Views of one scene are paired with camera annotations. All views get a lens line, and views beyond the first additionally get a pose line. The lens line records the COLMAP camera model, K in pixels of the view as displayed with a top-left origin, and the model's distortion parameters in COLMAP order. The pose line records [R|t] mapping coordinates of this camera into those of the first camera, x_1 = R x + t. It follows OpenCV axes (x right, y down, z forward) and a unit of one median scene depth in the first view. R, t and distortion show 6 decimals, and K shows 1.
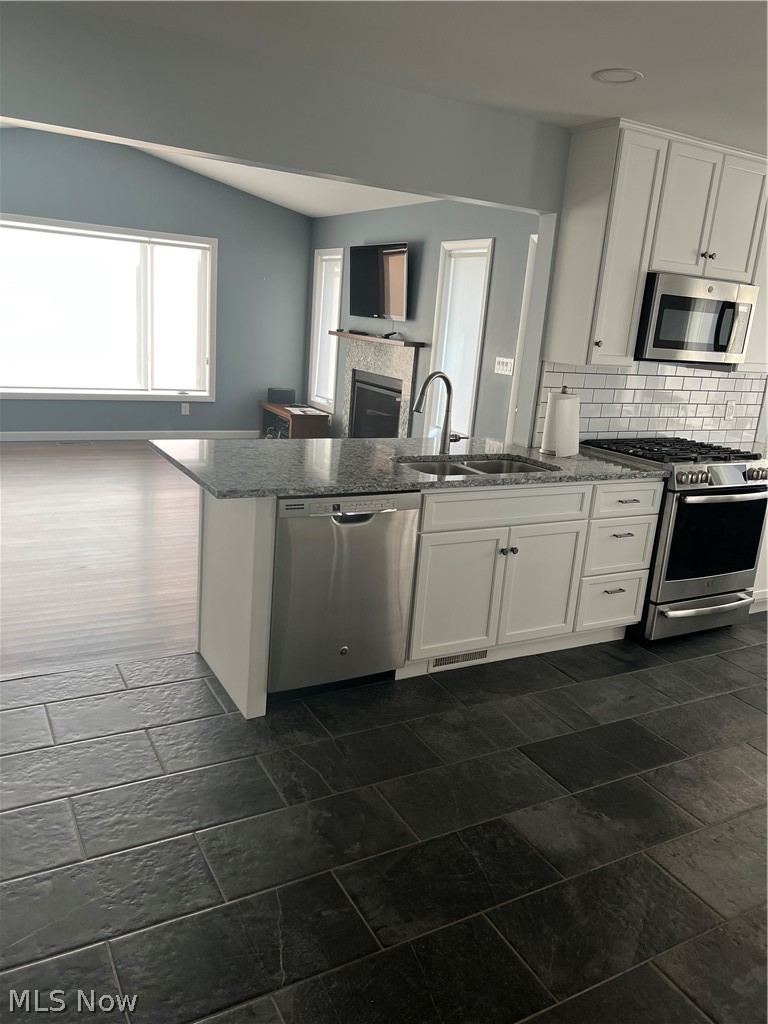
lens RADIAL K [[778.0, 0, 379.1], [0, 778.0, 512.5], [0, 0, 1]] dist [0.052458, -0.060145]
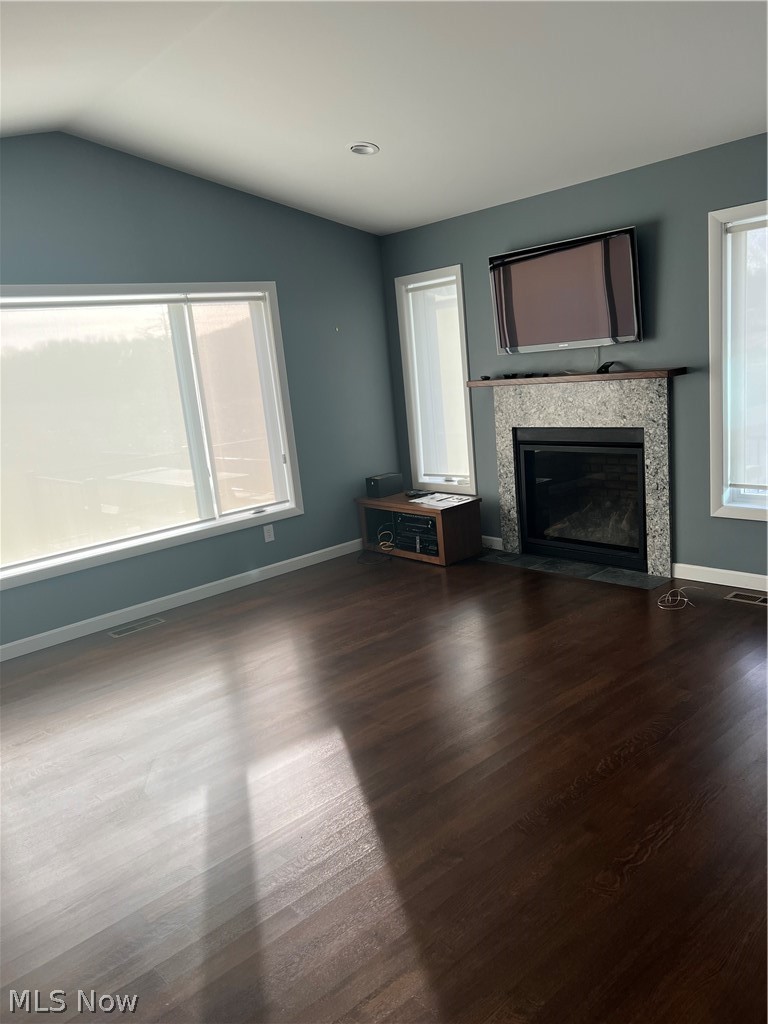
lens RADIAL K [[778.0, 0, 389.9], [0, 778.0, 511.2], [0, 0, 1]] dist [0.052458, -0.060145]
pose [[0.957355, -0.212181, 0.196088, -0.288587], [0.223270, 0.974091, -0.036030, -0.108675], [-0.183363, 0.078274, 0.979924, 0.333151]]
